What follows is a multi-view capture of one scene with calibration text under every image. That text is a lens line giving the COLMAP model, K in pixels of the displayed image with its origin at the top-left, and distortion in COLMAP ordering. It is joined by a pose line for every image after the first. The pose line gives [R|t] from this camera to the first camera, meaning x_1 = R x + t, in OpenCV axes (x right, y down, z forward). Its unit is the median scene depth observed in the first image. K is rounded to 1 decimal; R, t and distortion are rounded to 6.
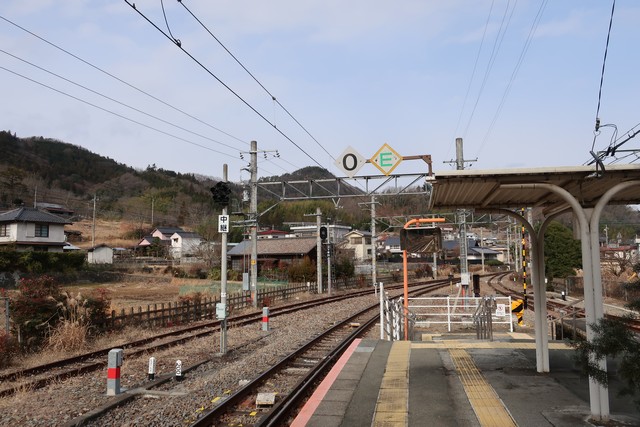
lens RADIAL K [[502.1, 0, 320.0], [0, 502.1, 213.5], [0, 0, 1]] dist [-0.007928, 0.004980]
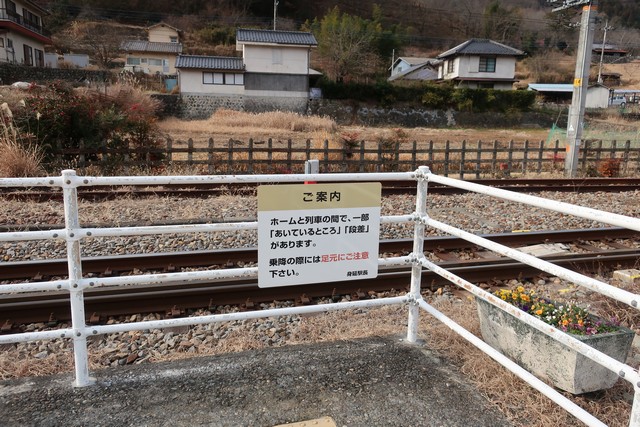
lens RADIAL K [[502.1, 0, 320.0], [0, 502.1, 213.5], [0, 0, 1]] dist [-0.007928, 0.004980]
pose [[0.496959, 0.196589, -0.845213, 0.092568], [0.056034, 0.964699, 0.257326, 0.042202], [0.865963, -0.175241, 0.468400, 0.277807]]
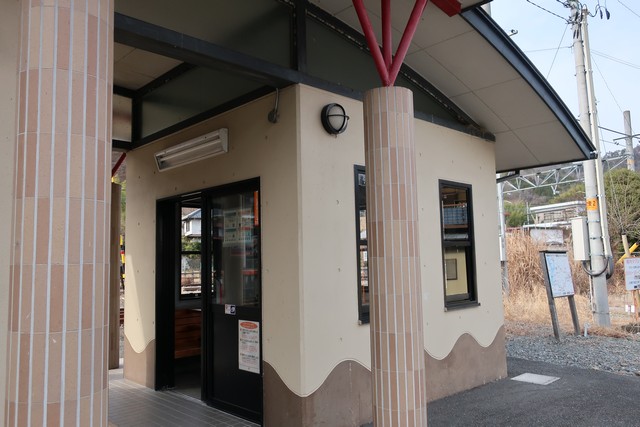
lens RADIAL K [[502.1, 0, 320.0], [0, 502.1, 213.5], [0, 0, 1]] dist [-0.007928, 0.004980]
pose [[0.779029, -0.064846, -0.623626, 0.409347], [0.075668, 0.997091, -0.009156, 0.035983], [0.622405, -0.040056, 0.781669, 0.194581]]
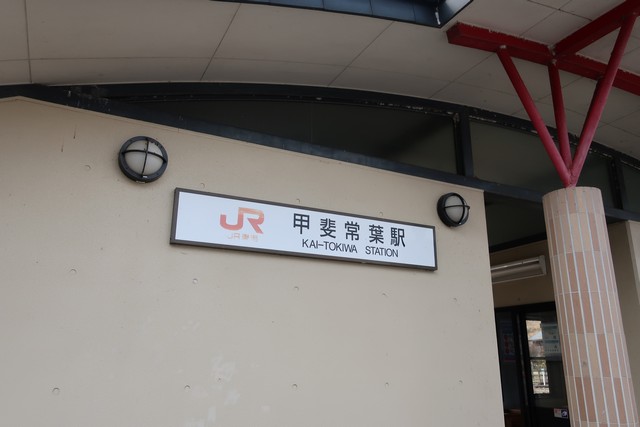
lens RADIAL K [[502.1, 0, 320.0], [0, 502.1, 213.5], [0, 0, 1]] dist [-0.007928, 0.004980]
pose [[0.563837, -0.220280, -0.795968, 0.403055], [0.071482, 0.973174, -0.218686, 0.030795], [0.822787, 0.066406, 0.564458, 0.157387]]
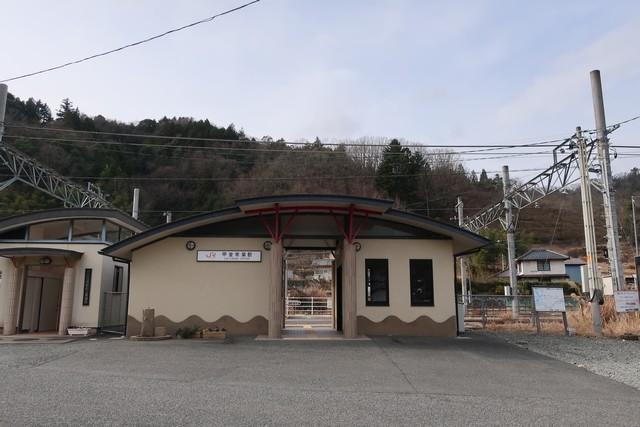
lens RADIAL K [[502.1, 0, 320.0], [0, 502.1, 213.5], [0, 0, 1]] dist [-0.007928, 0.004980]
pose [[0.174083, -0.165305, -0.970757, 0.616416], [0.092121, 0.984220, -0.151078, 0.042201], [0.980412, -0.063127, 0.186564, 0.188142]]
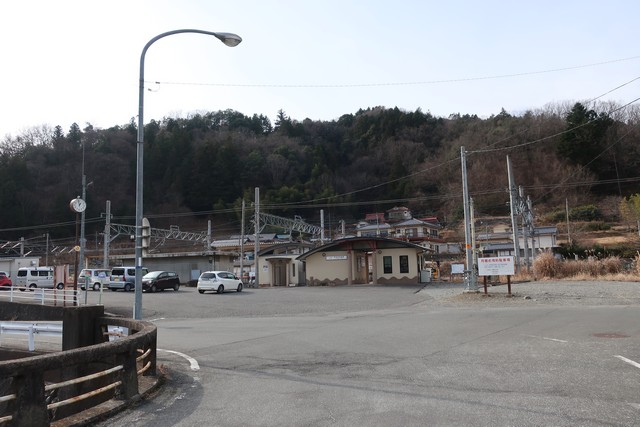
lens RADIAL K [[502.1, 0, 320.0], [0, 502.1, 213.5], [0, 0, 1]] dist [-0.007928, 0.004980]
pose [[-0.244091, -0.104917, -0.964060, 1.072884], [0.124669, 0.982486, -0.138487, 0.055621], [0.961705, -0.153992, -0.226736, 0.341045]]
